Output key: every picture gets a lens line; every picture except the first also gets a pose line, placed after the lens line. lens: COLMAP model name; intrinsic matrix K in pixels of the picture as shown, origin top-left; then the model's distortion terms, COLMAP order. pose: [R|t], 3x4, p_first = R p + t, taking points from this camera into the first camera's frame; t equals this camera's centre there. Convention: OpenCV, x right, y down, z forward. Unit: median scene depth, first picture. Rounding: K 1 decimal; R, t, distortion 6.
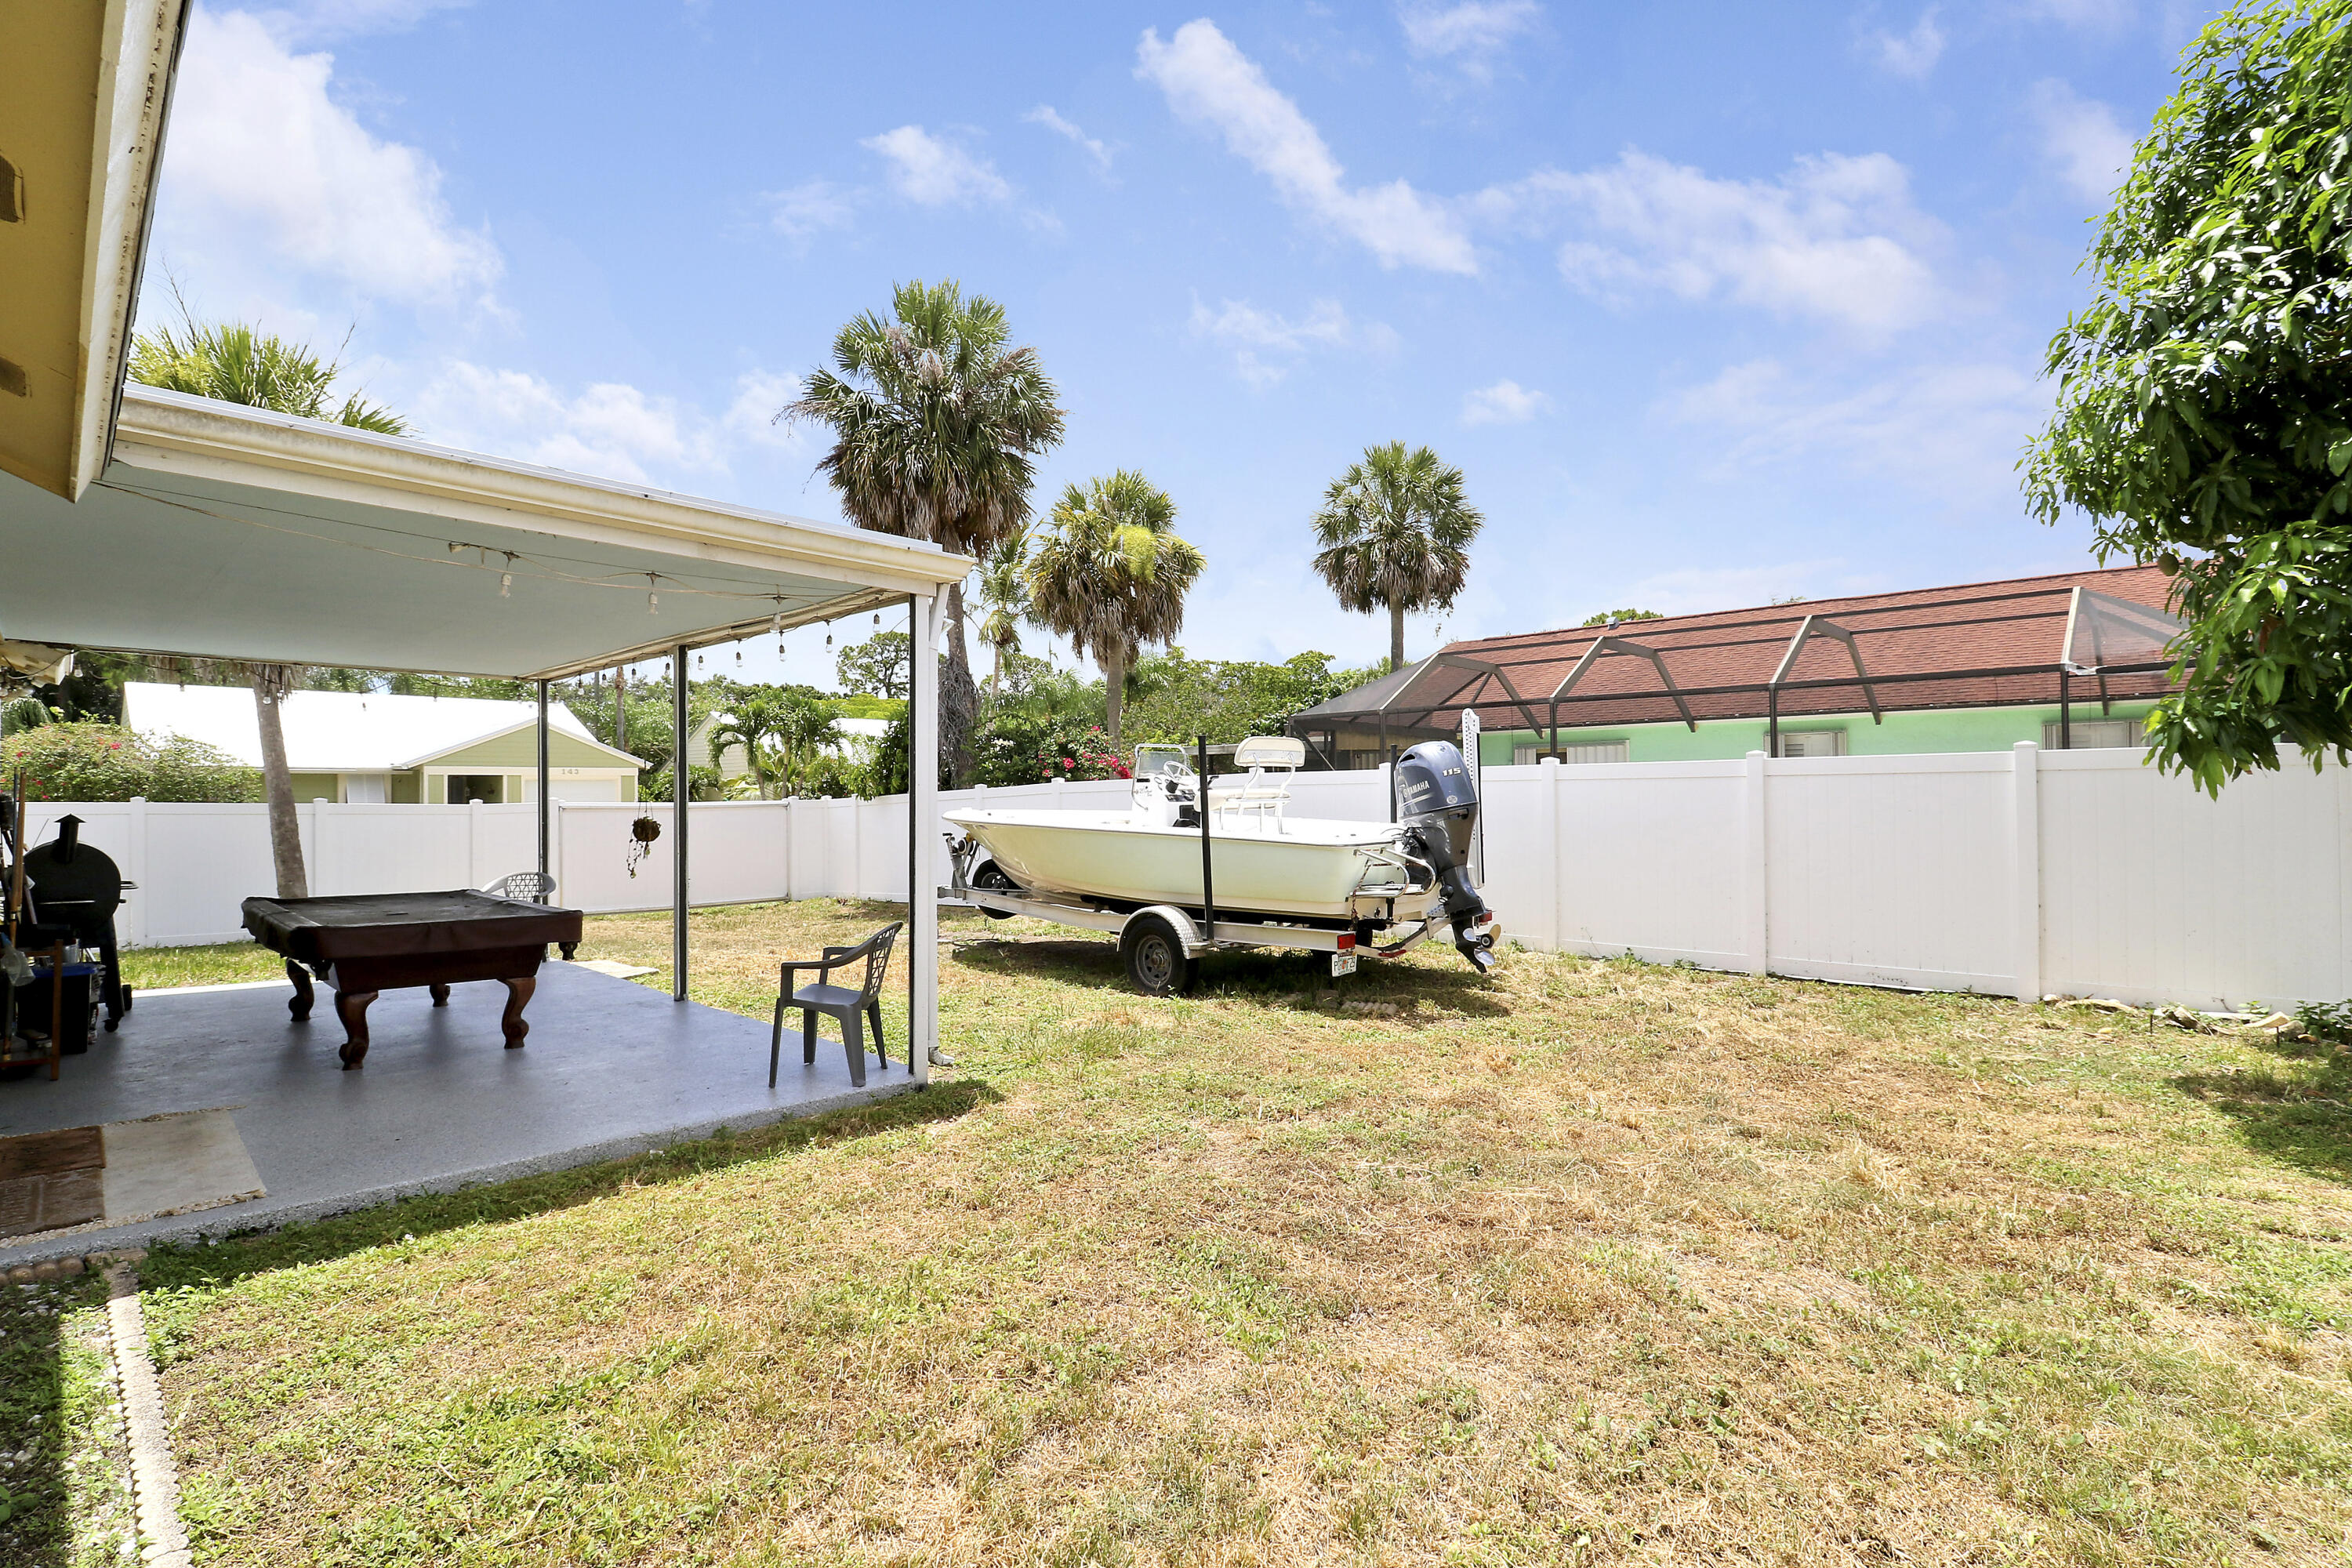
lens RADIAL K [[1100.0, 0, 1191.4], [0, 1100.0, 773.6], [0, 0, 1]] dist [-0.001844, -0.000130]
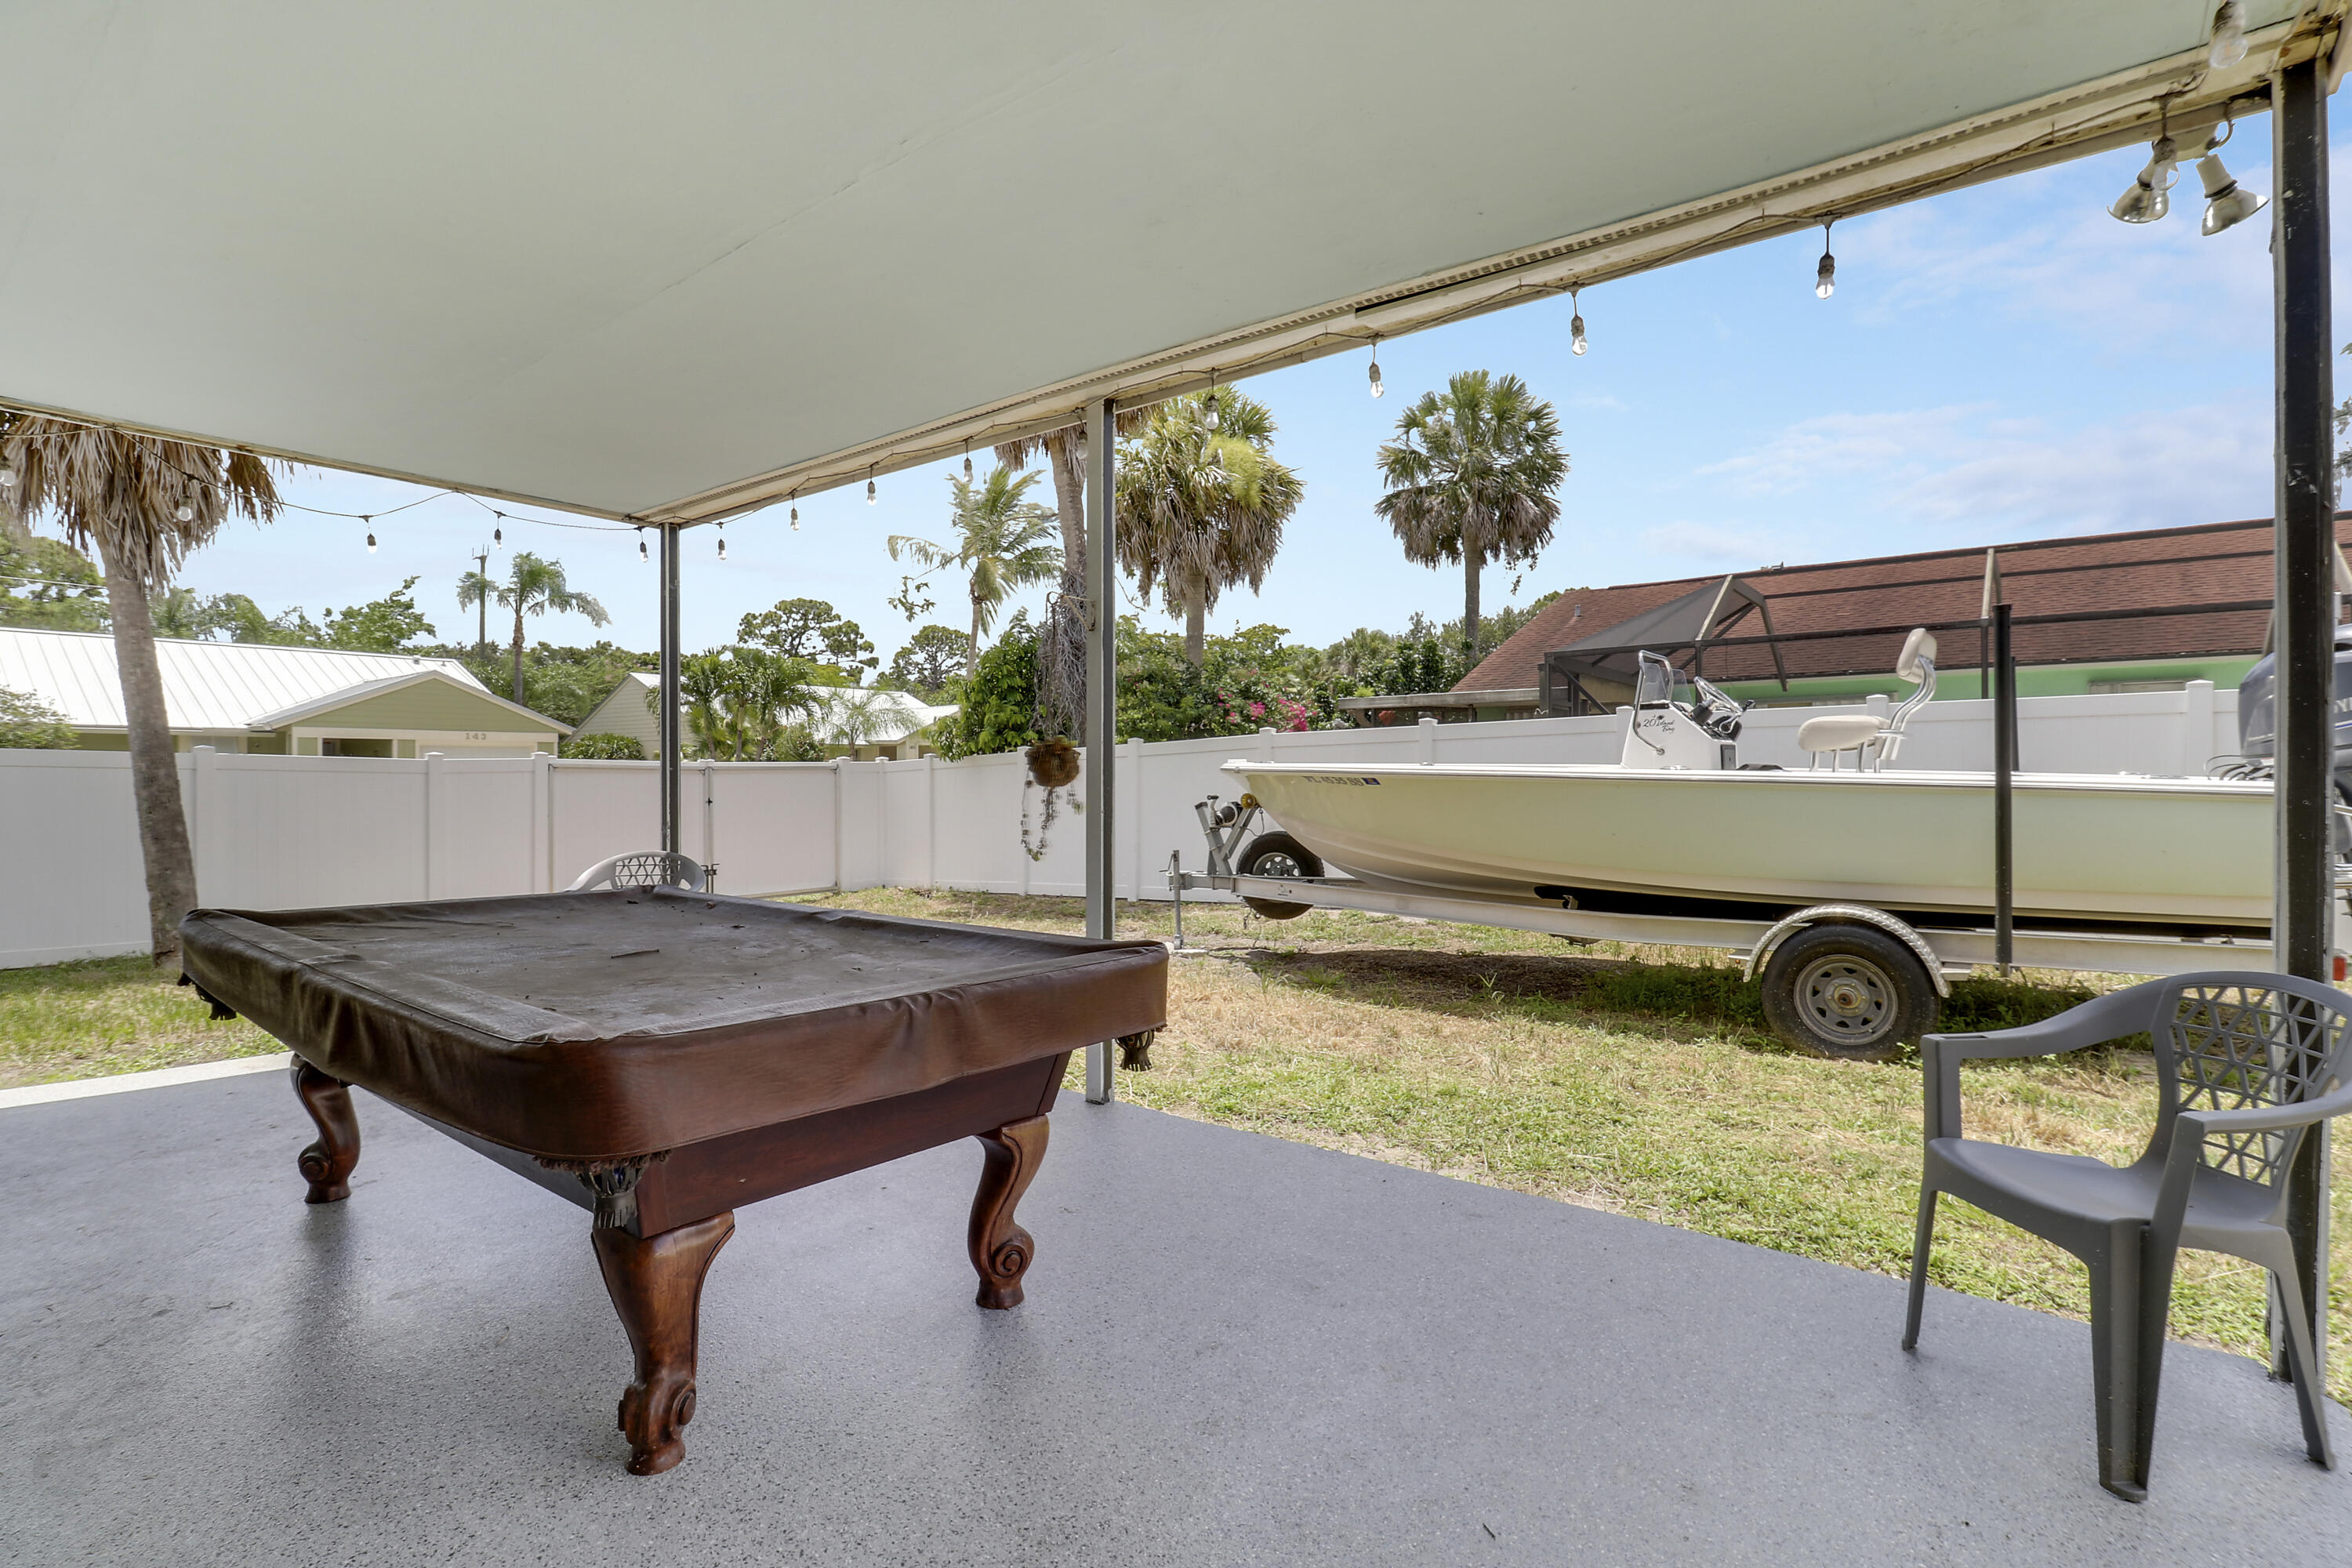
lens RADIAL K [[1100.0, 0, 1191.4], [0, 1100.0, 773.6], [0, 0, 1]] dist [-0.001844, -0.000130]
pose [[0.995042, 0.006160, 0.099266, -0.137550], [-0.007670, 0.999860, 0.014844, 0.013448], [-0.099161, -0.015532, 0.994950, 0.143538]]
